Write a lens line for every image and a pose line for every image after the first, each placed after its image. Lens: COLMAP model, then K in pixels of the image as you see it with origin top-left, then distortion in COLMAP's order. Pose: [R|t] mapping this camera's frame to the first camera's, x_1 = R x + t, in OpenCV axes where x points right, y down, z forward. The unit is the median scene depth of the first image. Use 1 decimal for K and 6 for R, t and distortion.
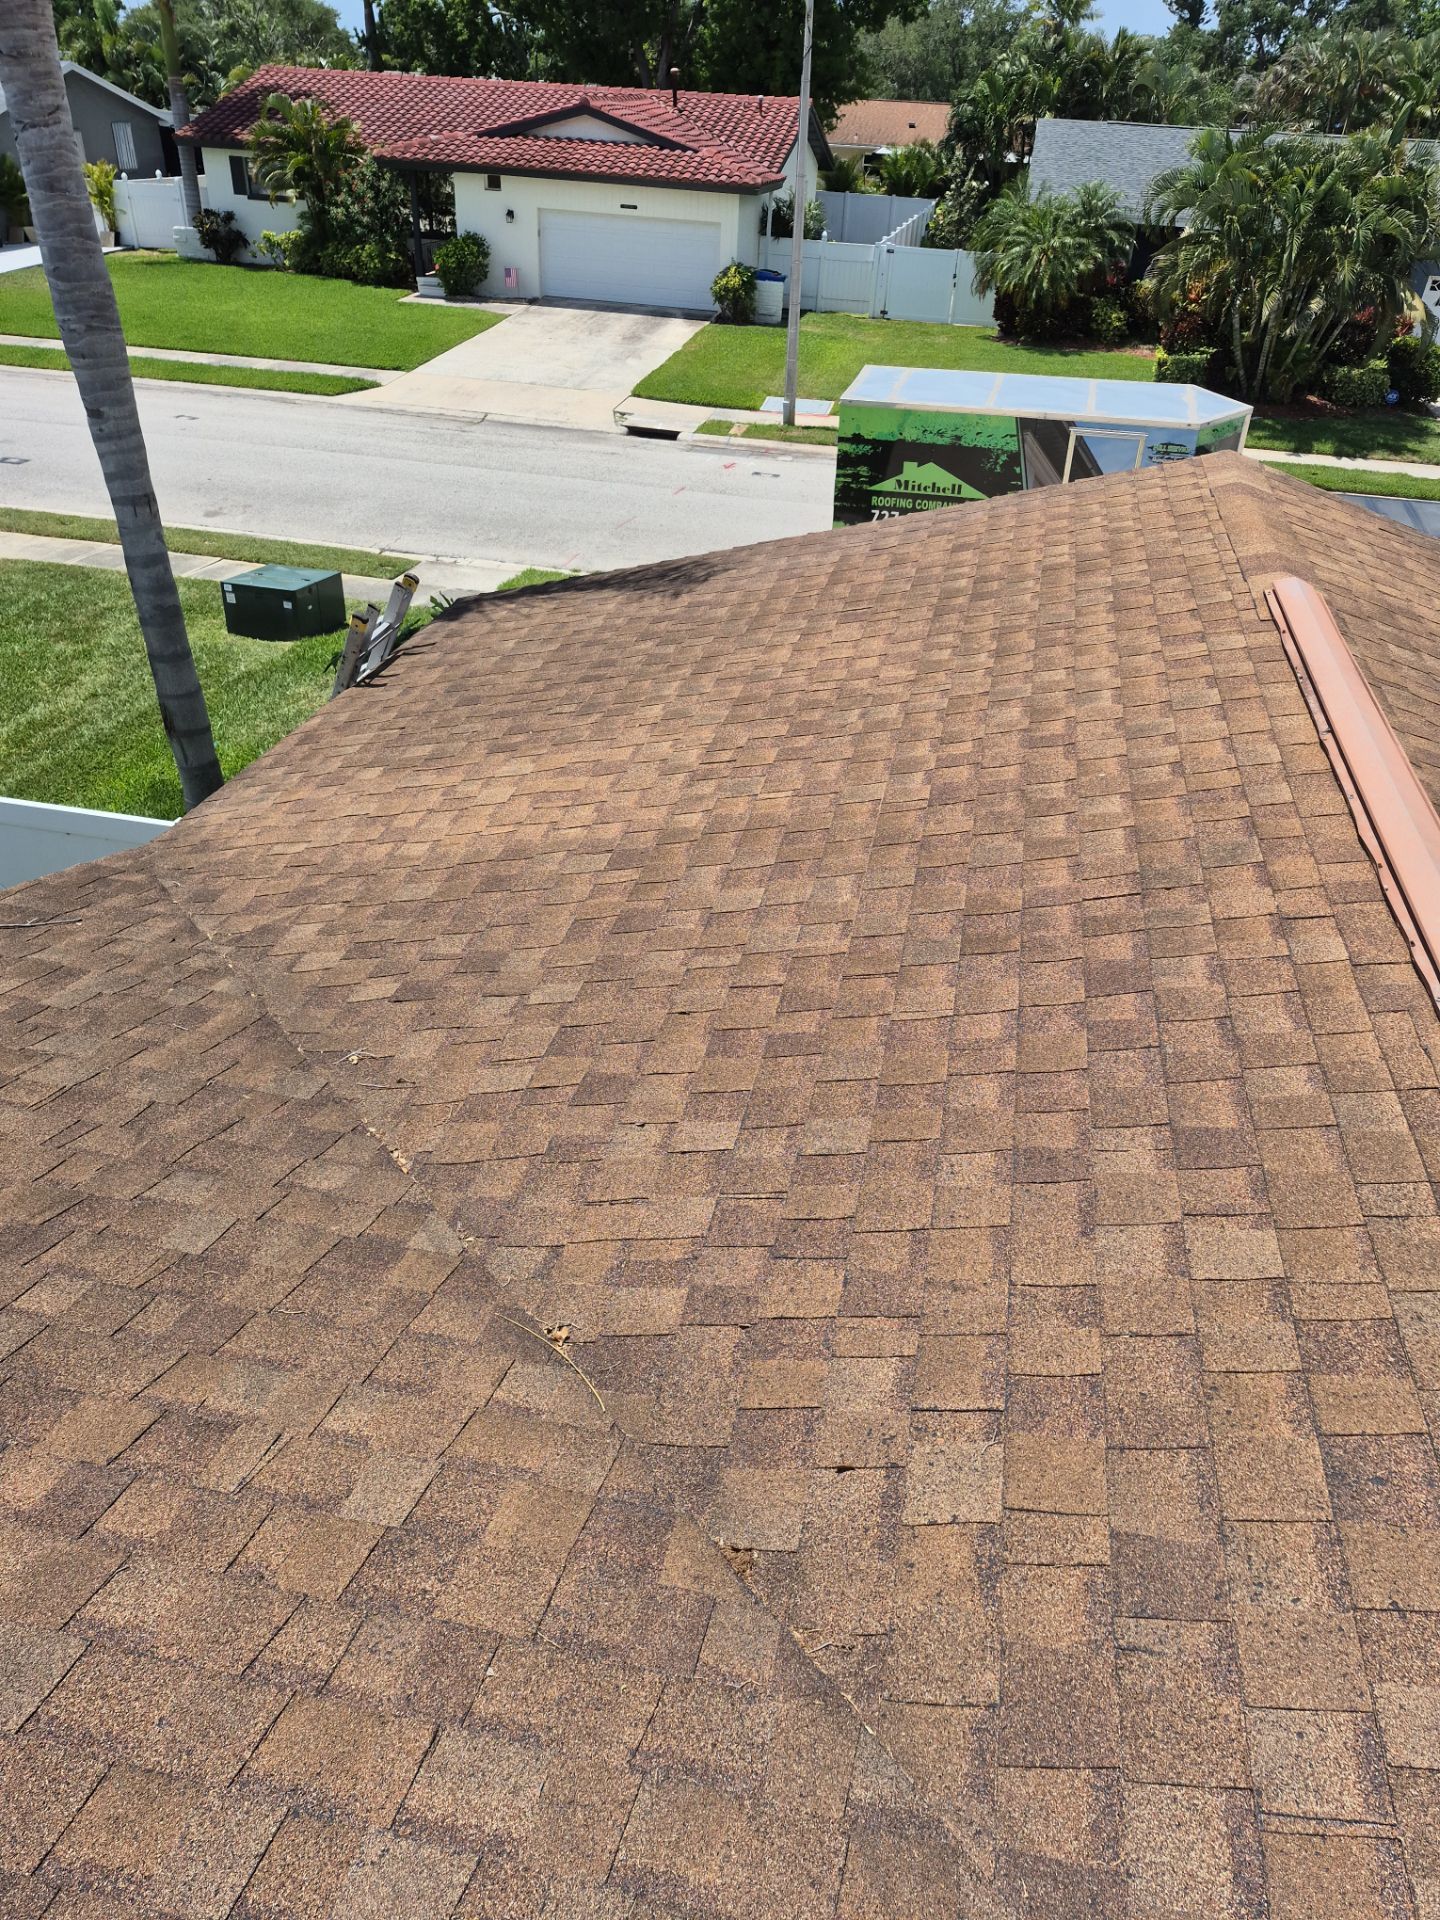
lens RADIAL K [[1336.7, 0, 769.8], [0, 1336.7, 988.9], [0, 0, 1]] dist [0.033216, -0.039450]
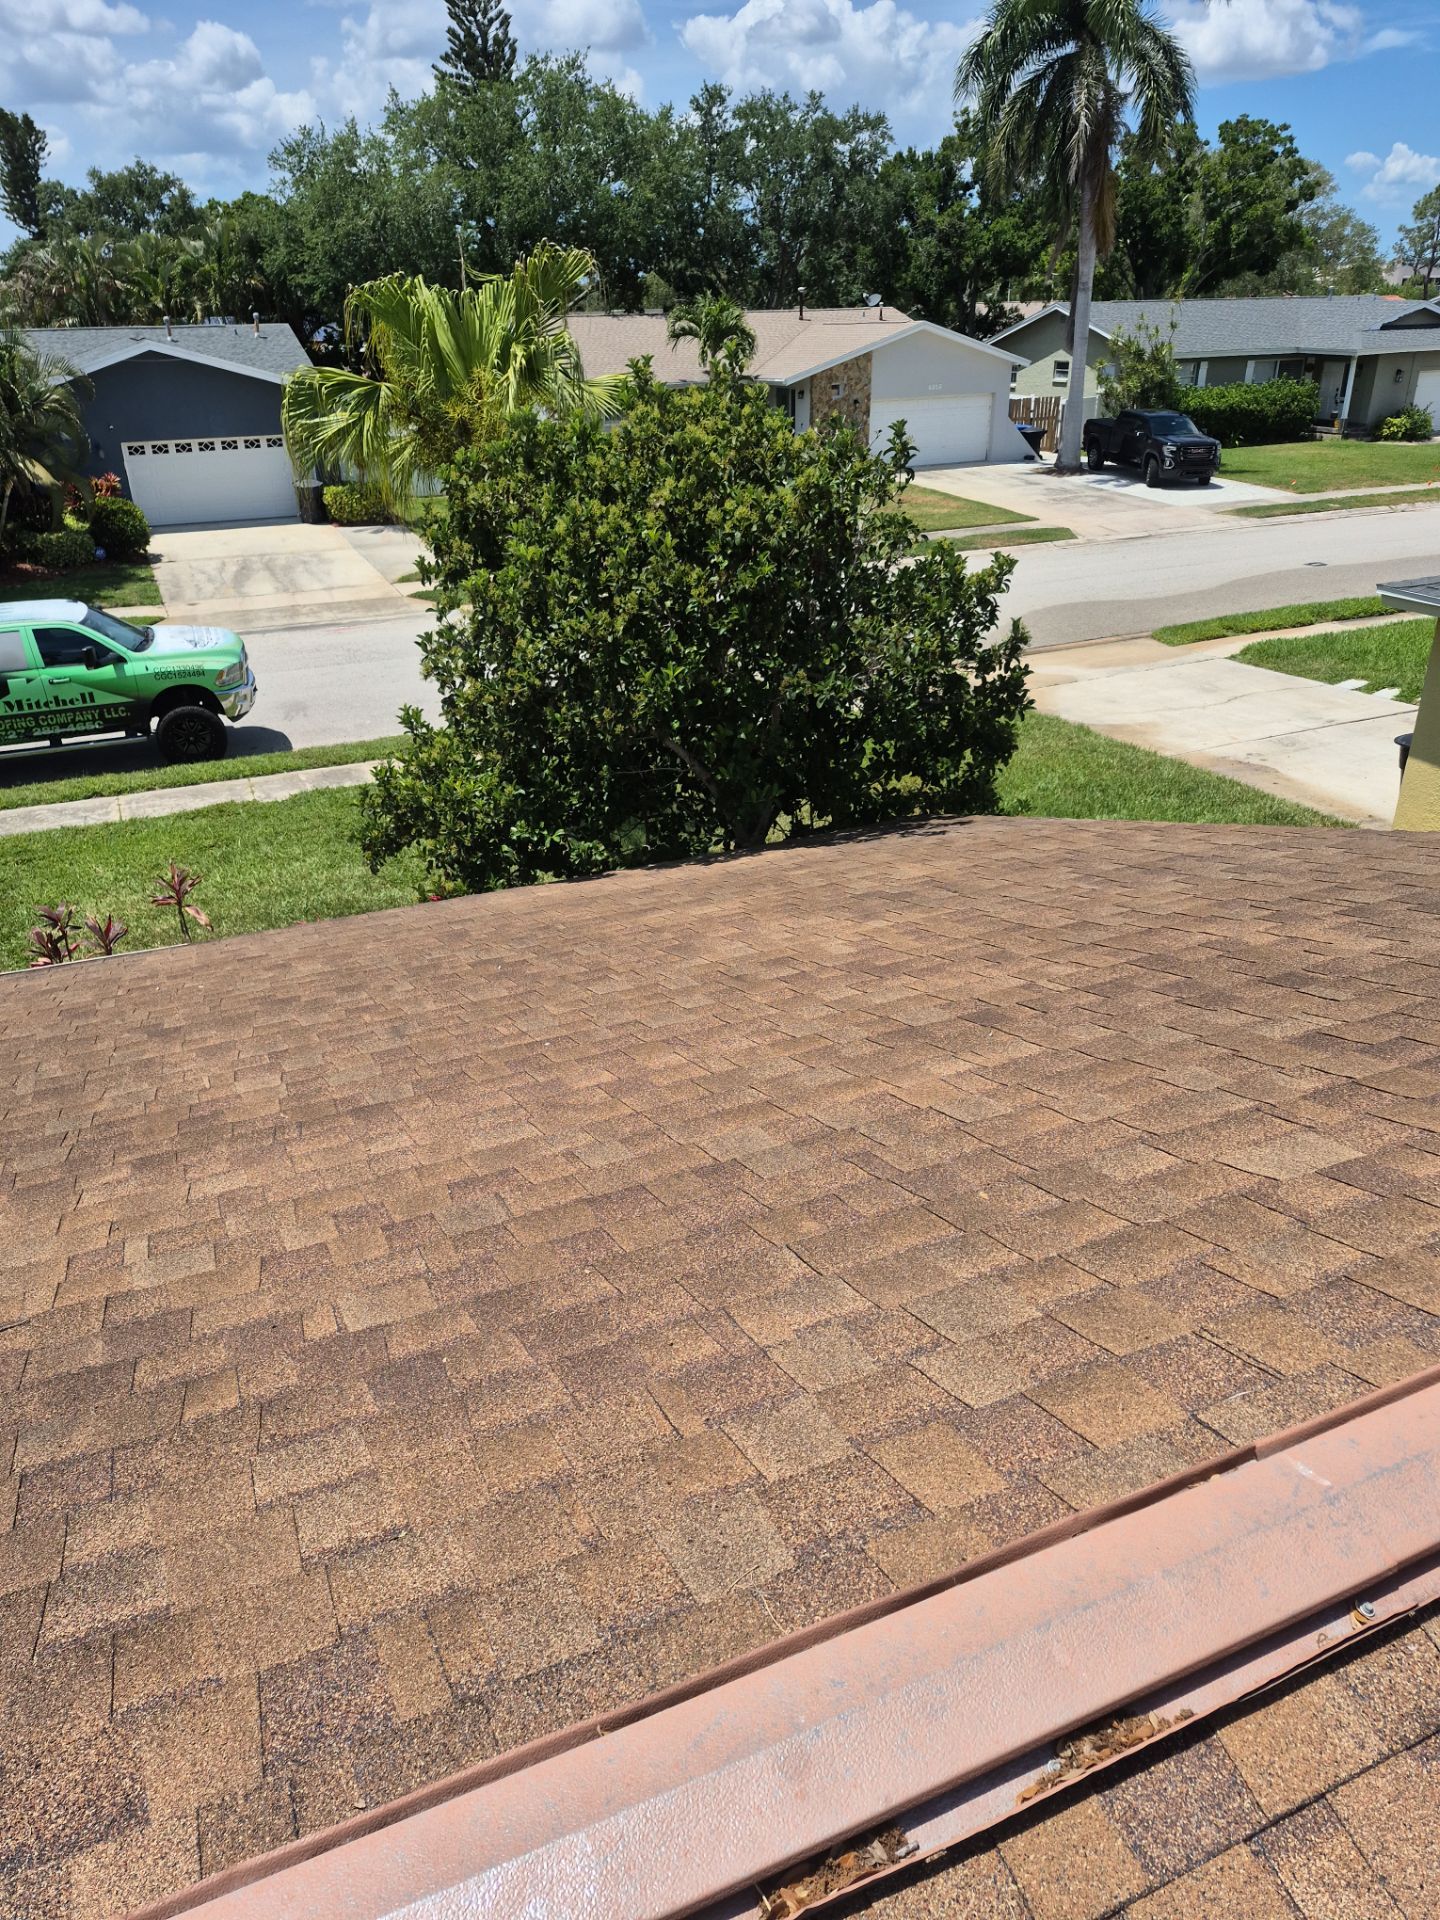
lens RADIAL K [[1314.8, 0, 722.7], [0, 1314.8, 1004.4], [0, 0, 1]] dist [0.034225, -0.045551]
pose [[0.818913, -0.309867, 0.483078, 0.204384], [0.354394, 0.935096, -0.000958, 0.057531], [-0.451427, 0.171985, 0.875577, -0.065054]]
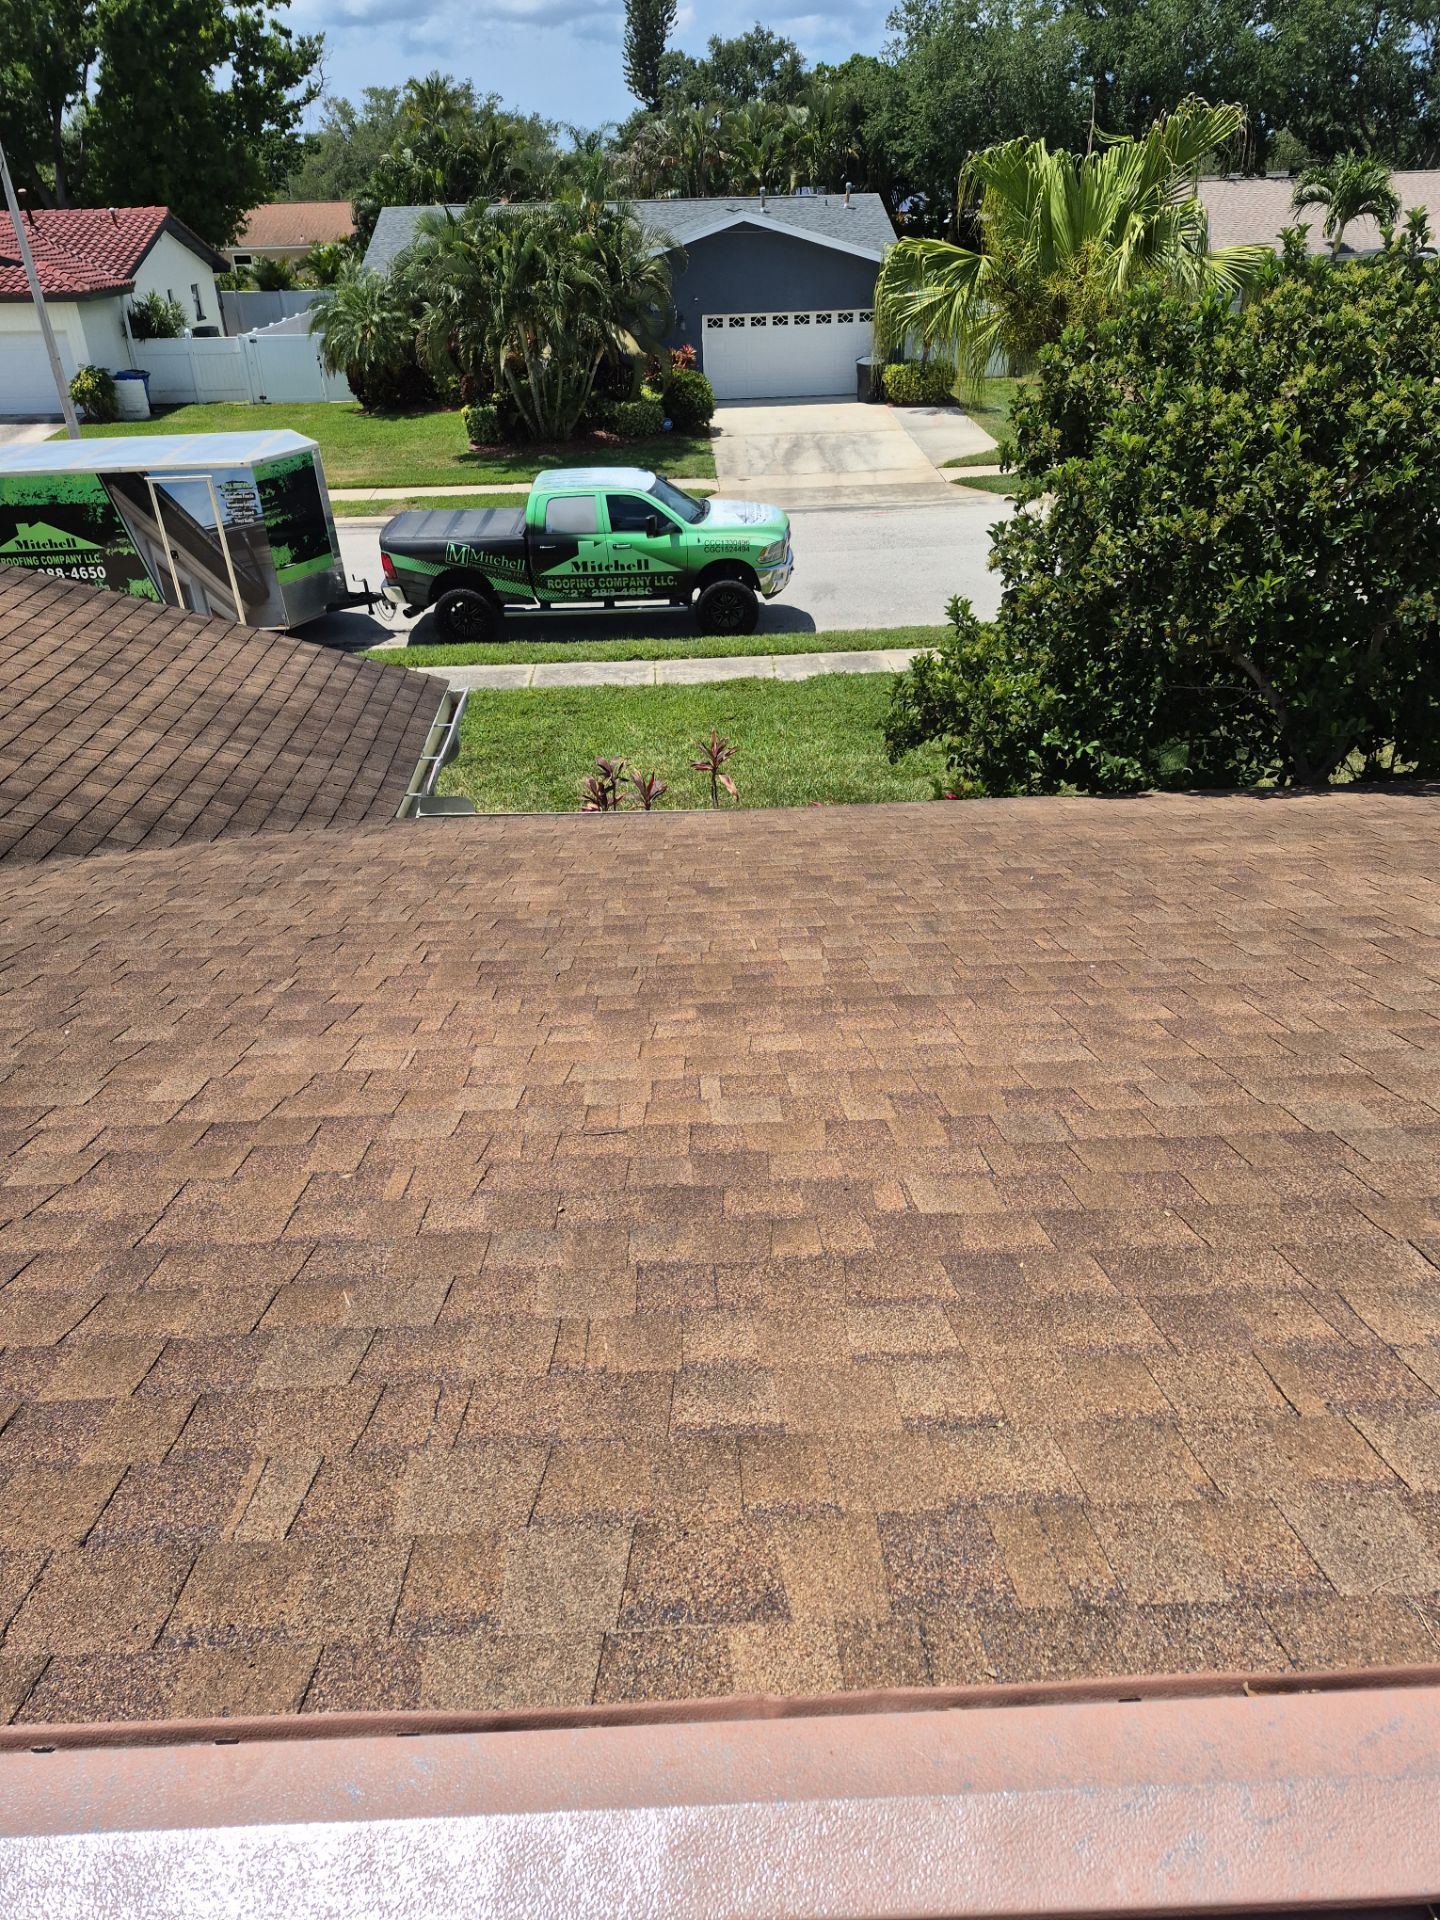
lens RADIAL K [[1331.8, 0, 700.3], [0, 1331.8, 1010.8], [0, 0, 1]] dist [0.012338, -0.018699]
pose [[0.974217, -0.169343, 0.149075, 0.197688], [0.174453, 0.984424, -0.021794, 0.055823], [-0.143062, 0.047239, 0.988586, -0.062938]]
